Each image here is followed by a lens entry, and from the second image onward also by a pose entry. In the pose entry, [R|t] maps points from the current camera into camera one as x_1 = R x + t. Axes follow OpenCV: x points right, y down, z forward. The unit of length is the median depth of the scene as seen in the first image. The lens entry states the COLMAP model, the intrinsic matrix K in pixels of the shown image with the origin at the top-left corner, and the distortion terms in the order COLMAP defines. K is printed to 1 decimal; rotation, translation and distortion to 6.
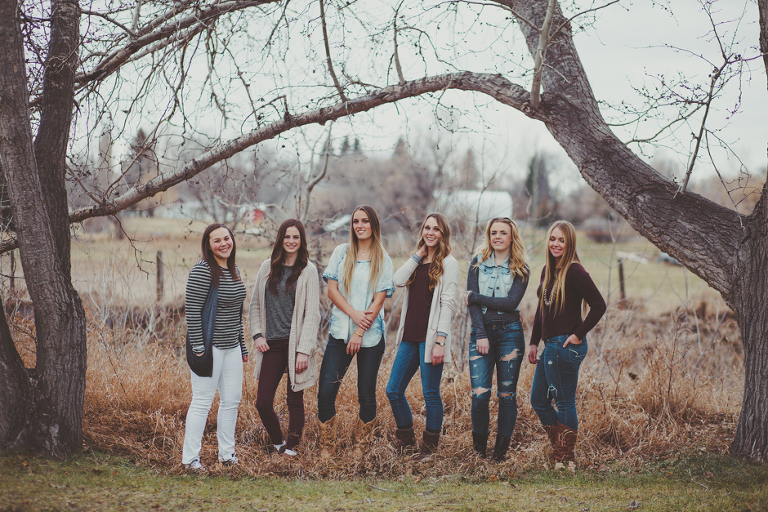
lens RADIAL K [[1726.1, 0, 385.9], [0, 1726.1, 257.0], [0, 0, 1]] dist [-0.206965, 0.000000]
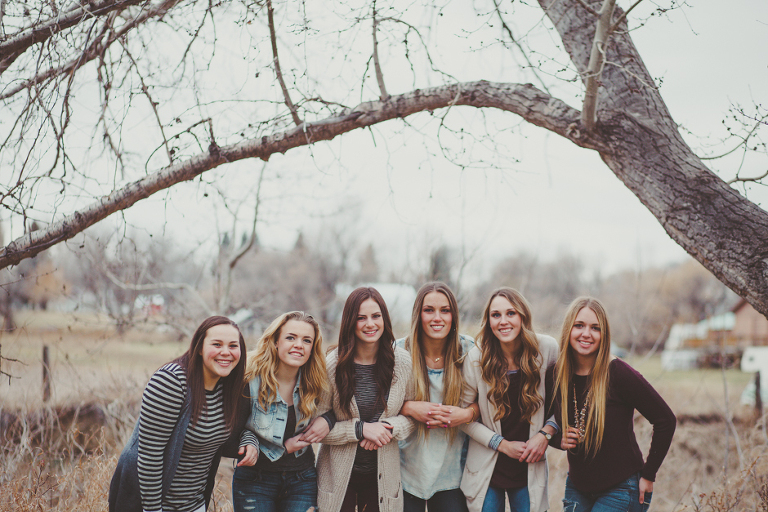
lens RADIAL K [[1726.1, 0, 381.3], [0, 1726.1, 254.9], [0, 0, 1]] dist [-0.206965, 0.000000]
pose [[0.998336, 0.003178, 0.057573, -0.030478], [0.000070, 0.998412, -0.056331, -0.000730], [-0.057661, 0.056241, 0.996751, 0.322081]]
